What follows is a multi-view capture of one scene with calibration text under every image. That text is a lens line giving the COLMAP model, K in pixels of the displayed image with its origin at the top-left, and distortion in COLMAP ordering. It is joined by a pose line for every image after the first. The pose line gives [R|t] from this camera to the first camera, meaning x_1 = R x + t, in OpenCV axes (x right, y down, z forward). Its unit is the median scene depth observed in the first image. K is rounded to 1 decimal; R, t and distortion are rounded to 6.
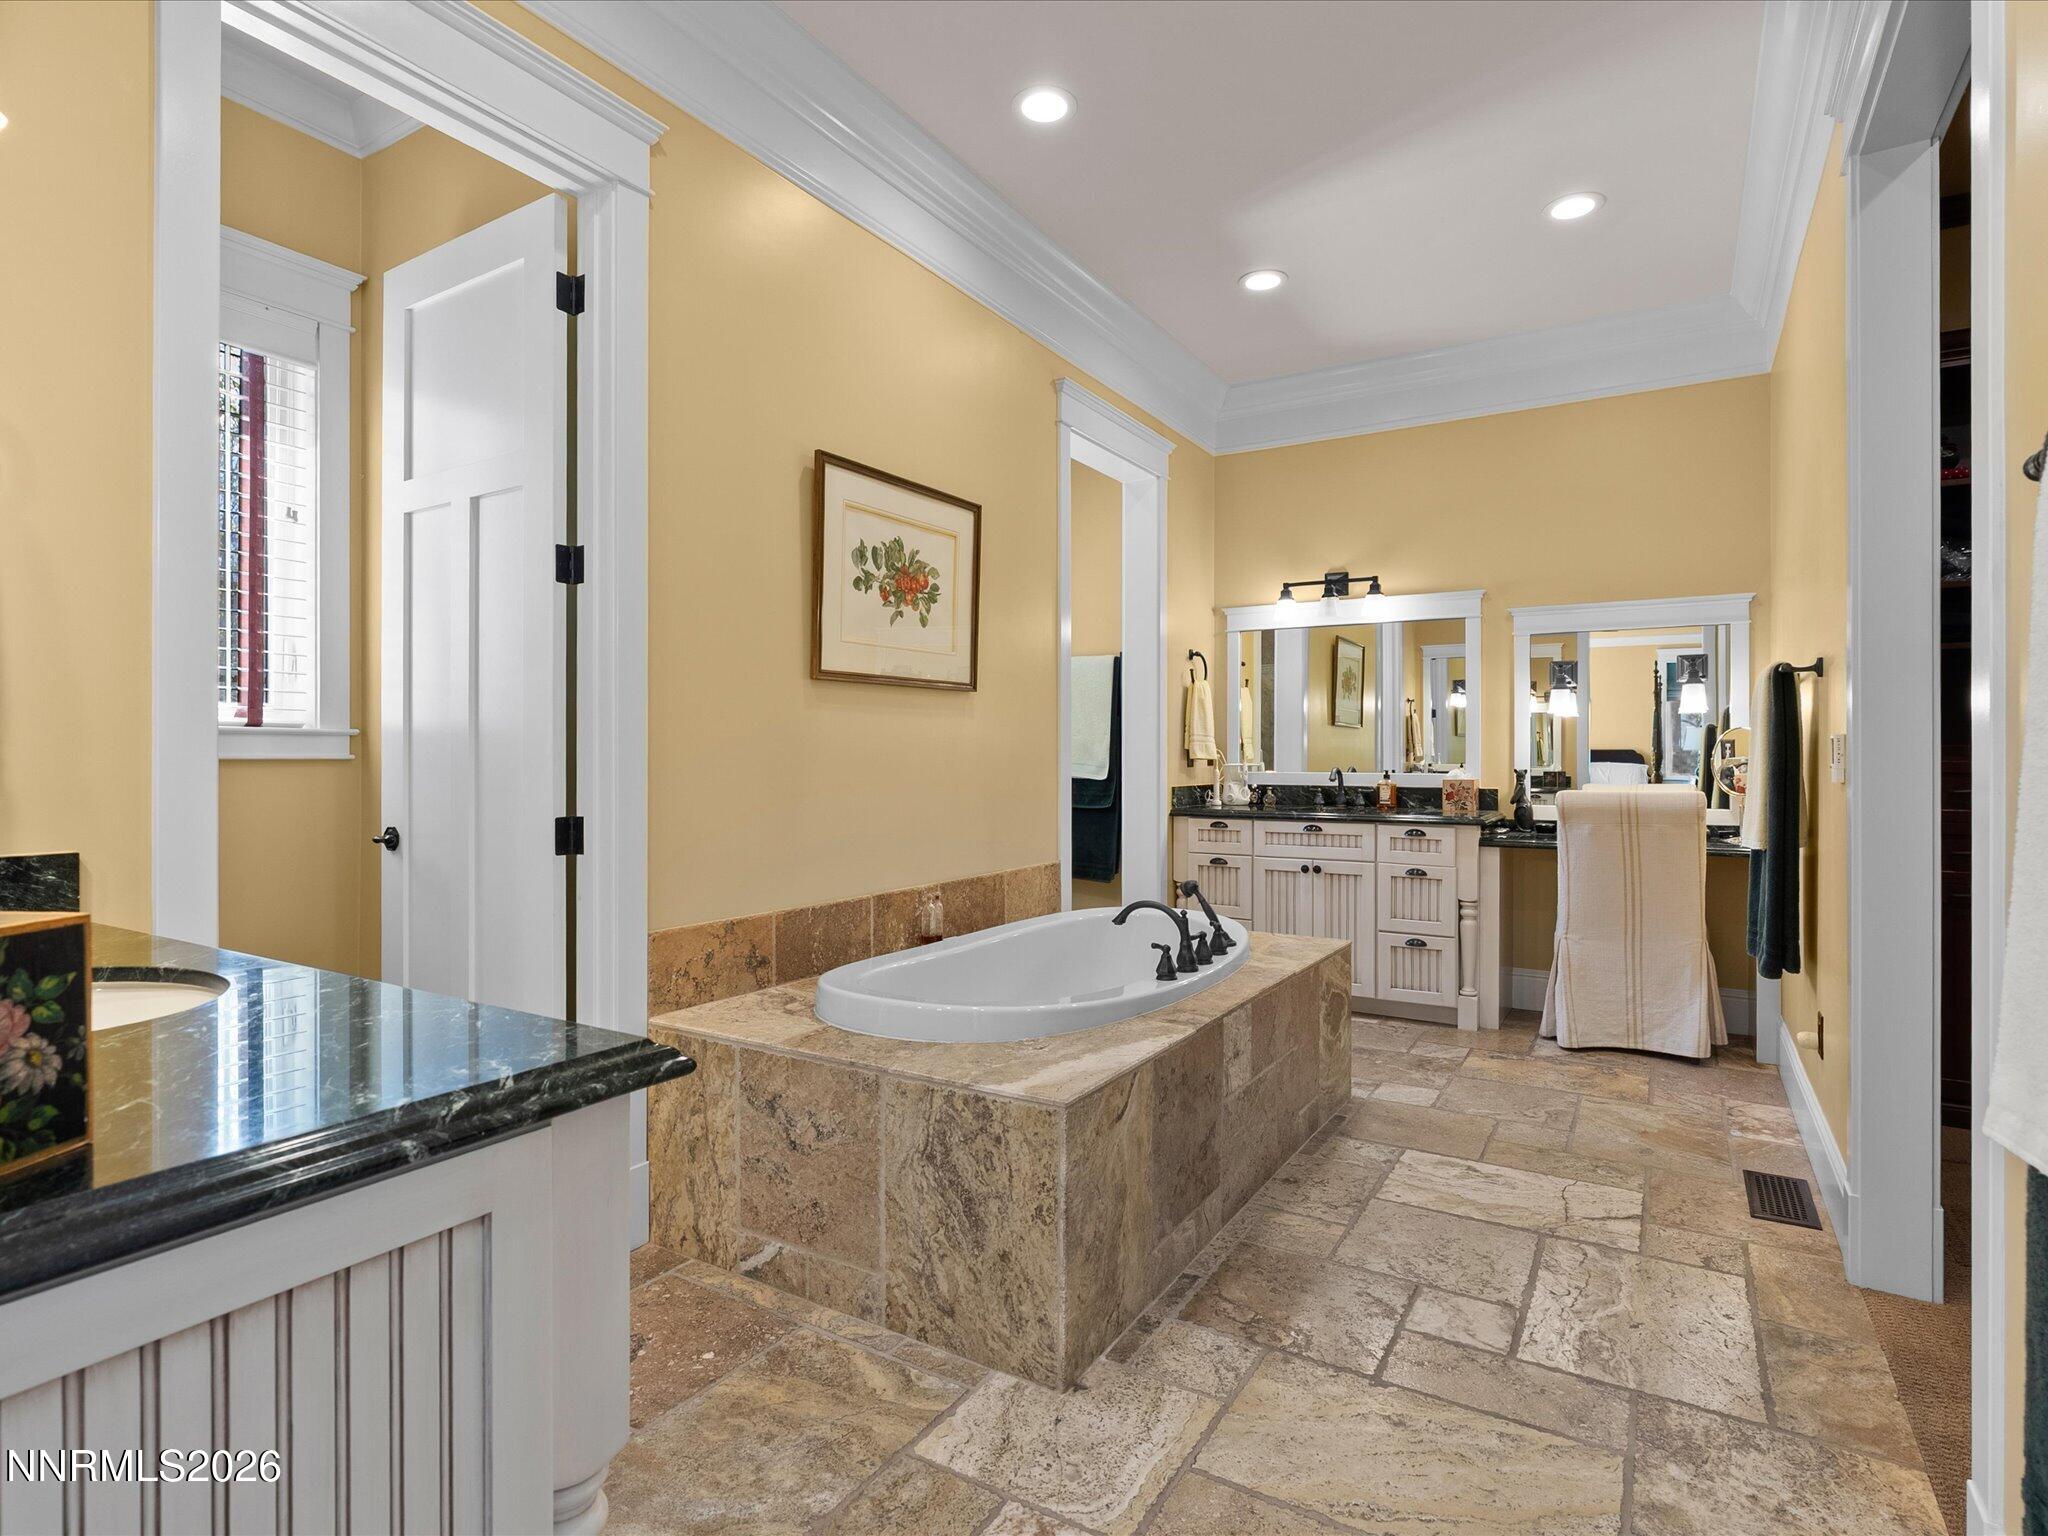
lens RADIAL K [[1047.4, 0, 1018.0], [0, 1047.4, 758.8], [0, 0, 1]] dist [-0.020564, 0.001246]
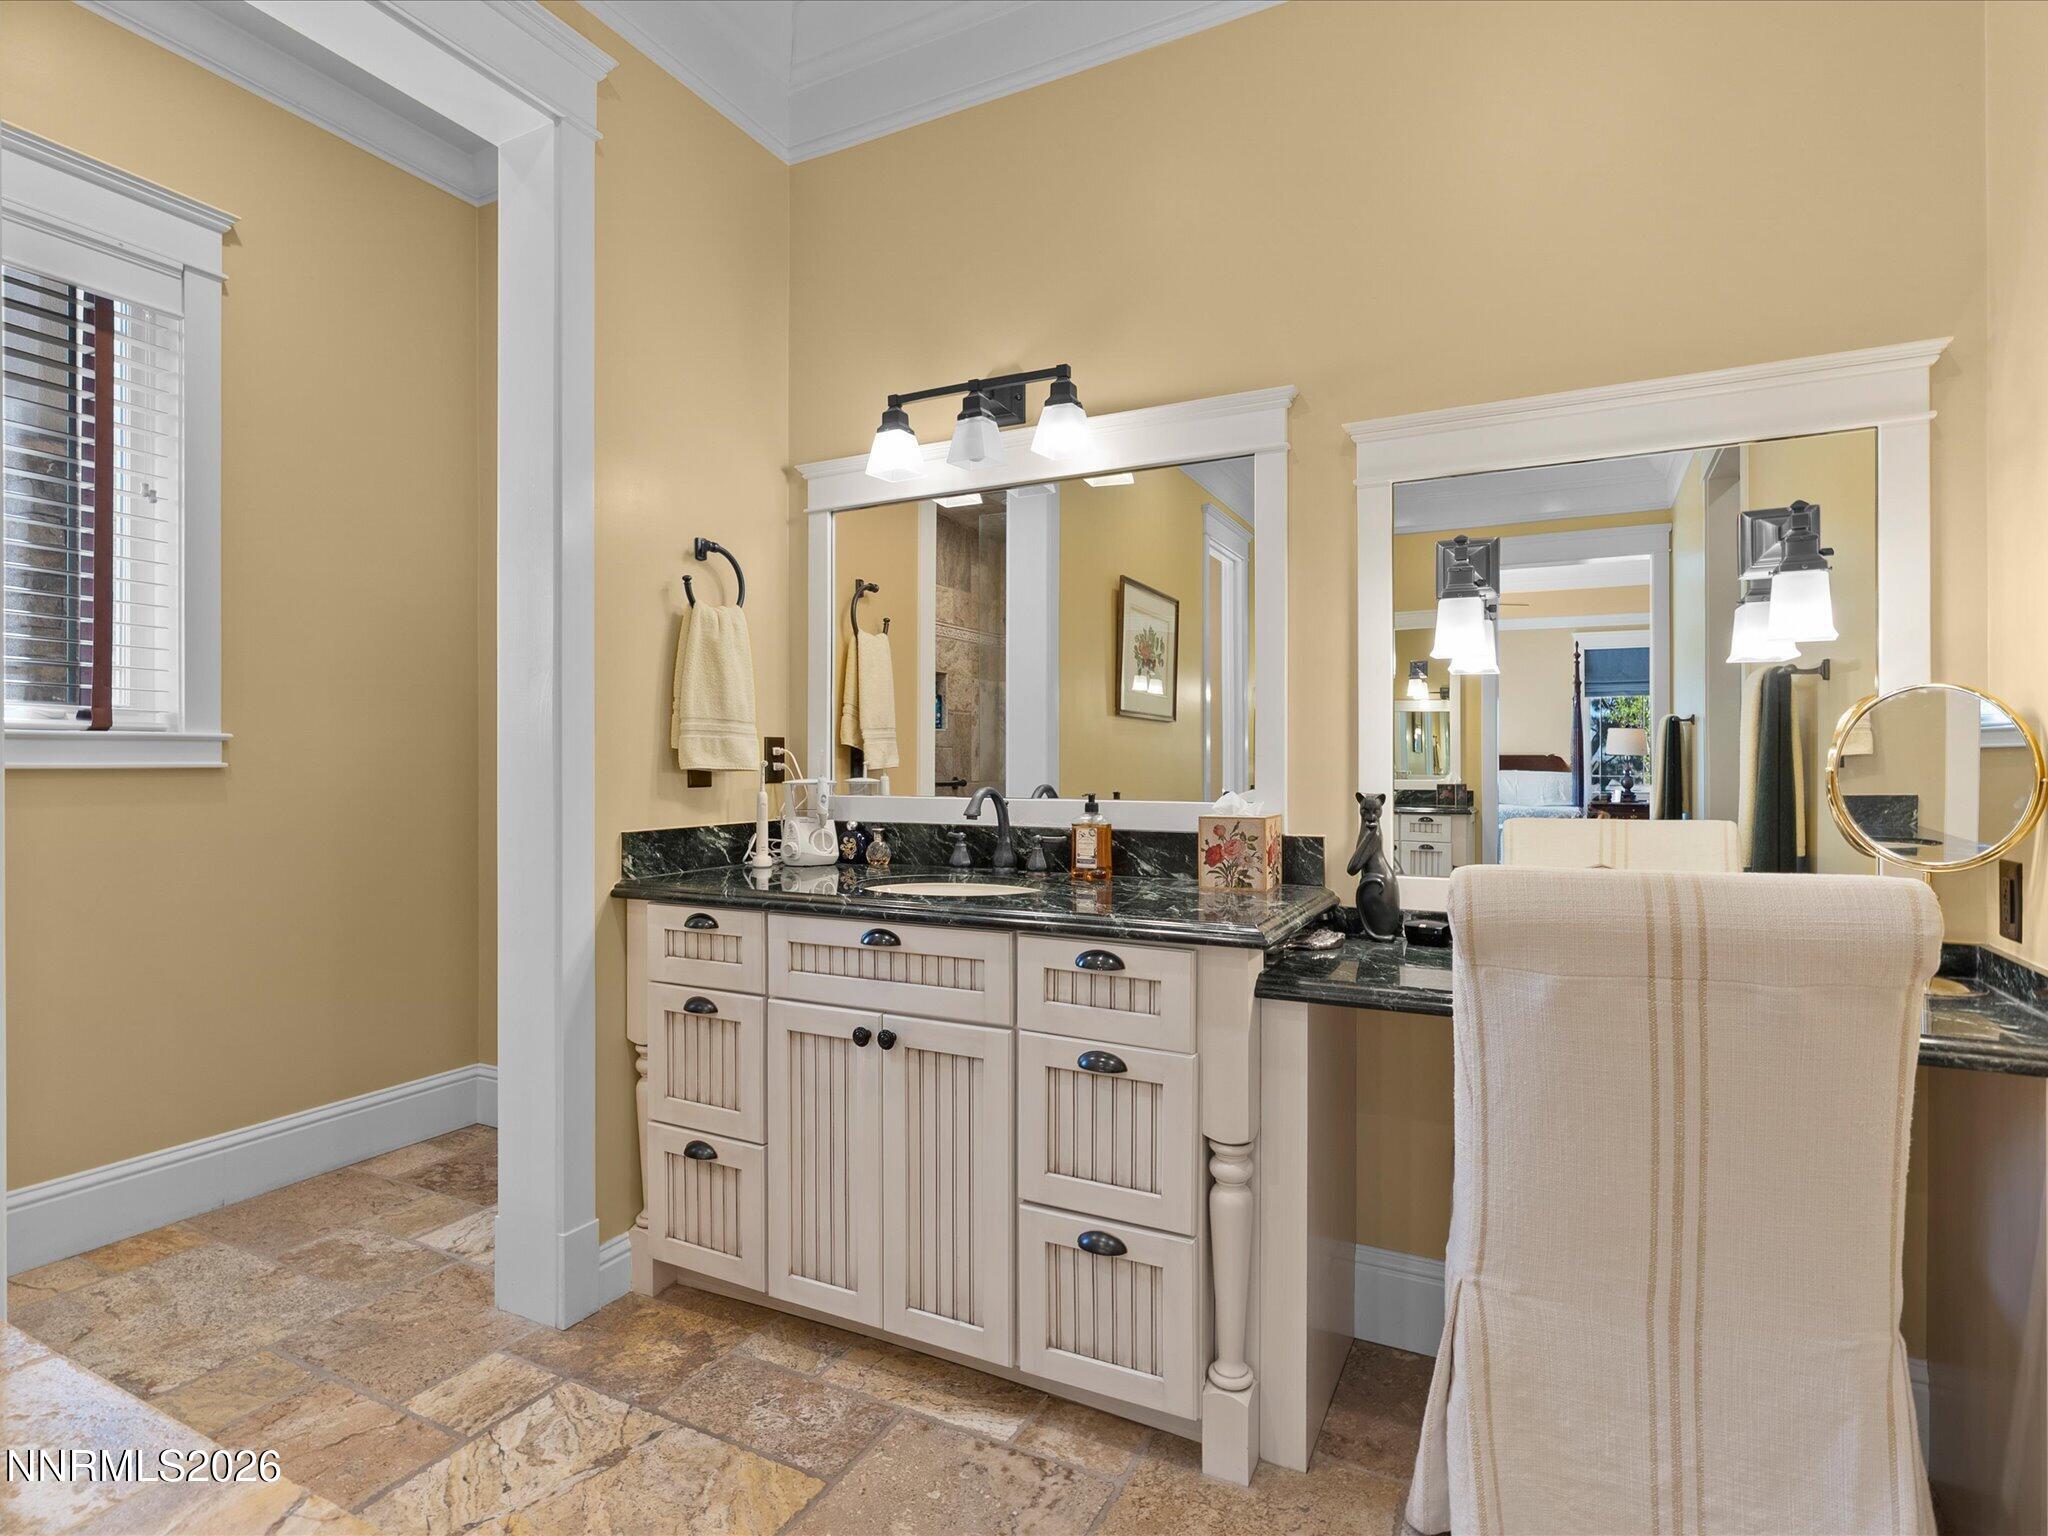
lens RADIAL K [[1047.4, 0, 1018.0], [0, 1047.4, 758.8], [0, 0, 1]] dist [-0.020564, 0.001246]
pose [[0.996794, -0.001236, 0.080004, 0.298953], [0.001819, 0.999972, -0.007212, -0.001187], [-0.079992, 0.007334, 0.996768, 0.574931]]
